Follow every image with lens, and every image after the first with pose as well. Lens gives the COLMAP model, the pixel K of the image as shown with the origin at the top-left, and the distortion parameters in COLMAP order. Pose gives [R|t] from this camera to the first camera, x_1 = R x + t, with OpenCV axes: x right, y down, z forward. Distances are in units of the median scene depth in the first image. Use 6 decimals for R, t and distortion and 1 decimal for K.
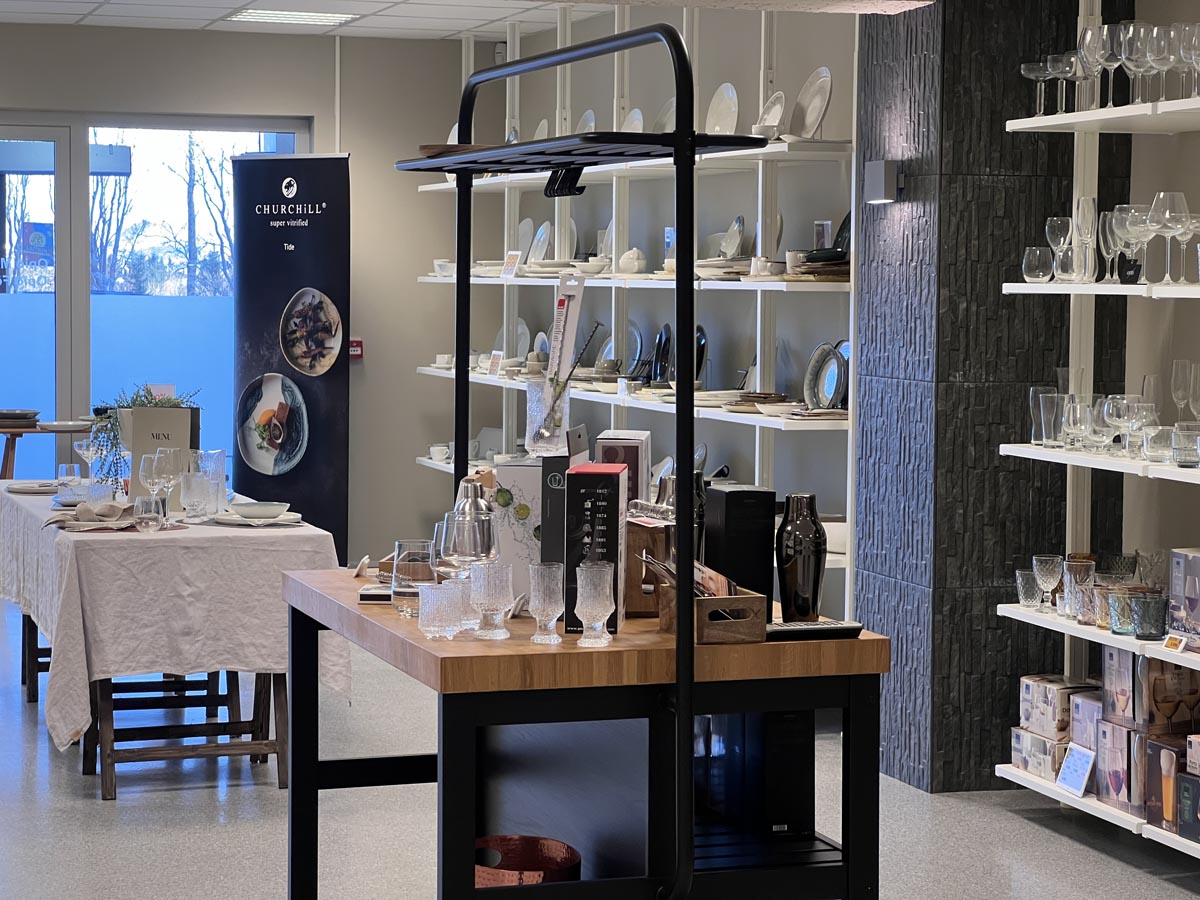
lens RADIAL K [[2737.8, 0, 603.0], [0, 2737.8, 412.0], [0, 0, 1]] dist [-0.136054, 5.896323]
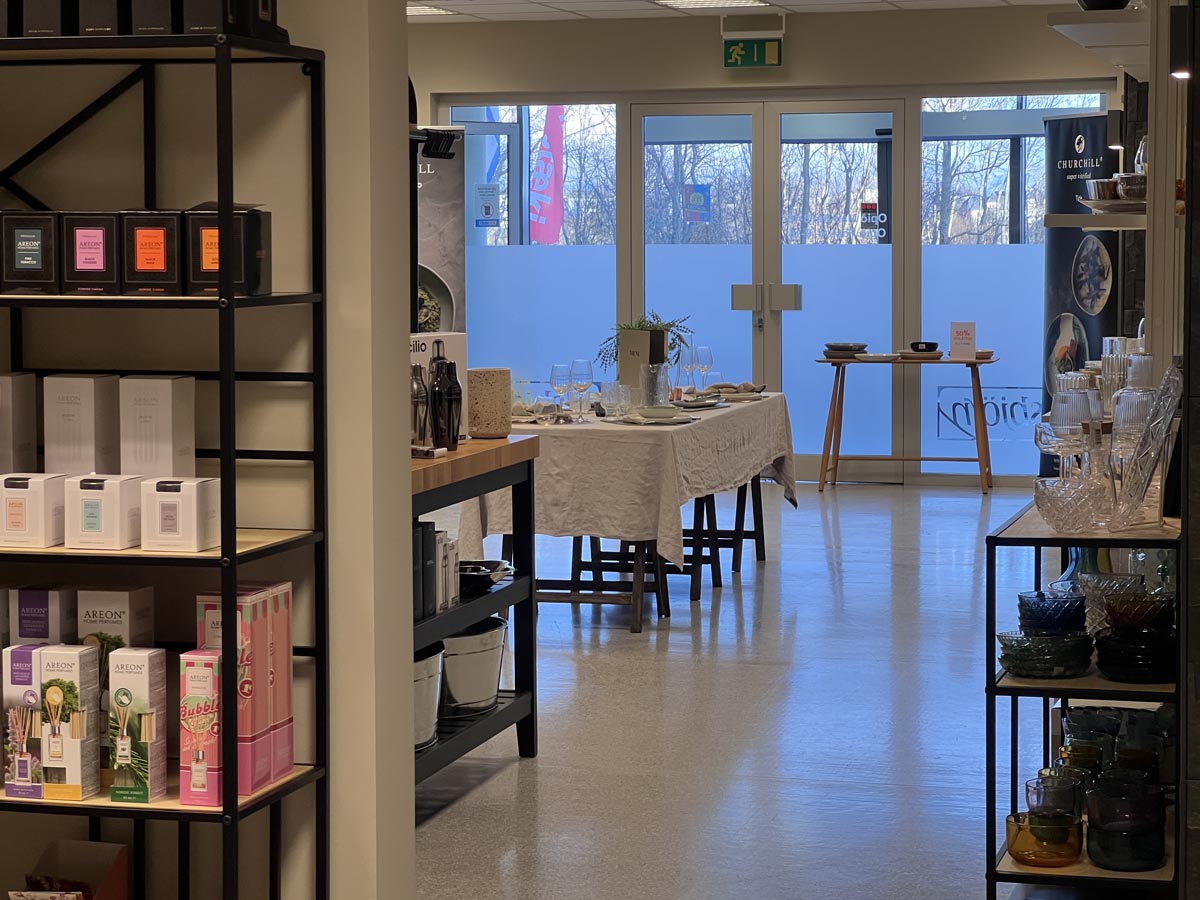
lens RADIAL K [[2737.8, 0, 603.0], [0, 2737.8, 412.0], [0, 0, 1]] dist [-0.136054, 5.896323]
pose [[0.839005, 0.024602, -0.543567, 0.333025], [-0.016835, 0.999673, 0.019261, 0.007801], [0.543863, -0.007009, 0.839145, -0.032506]]
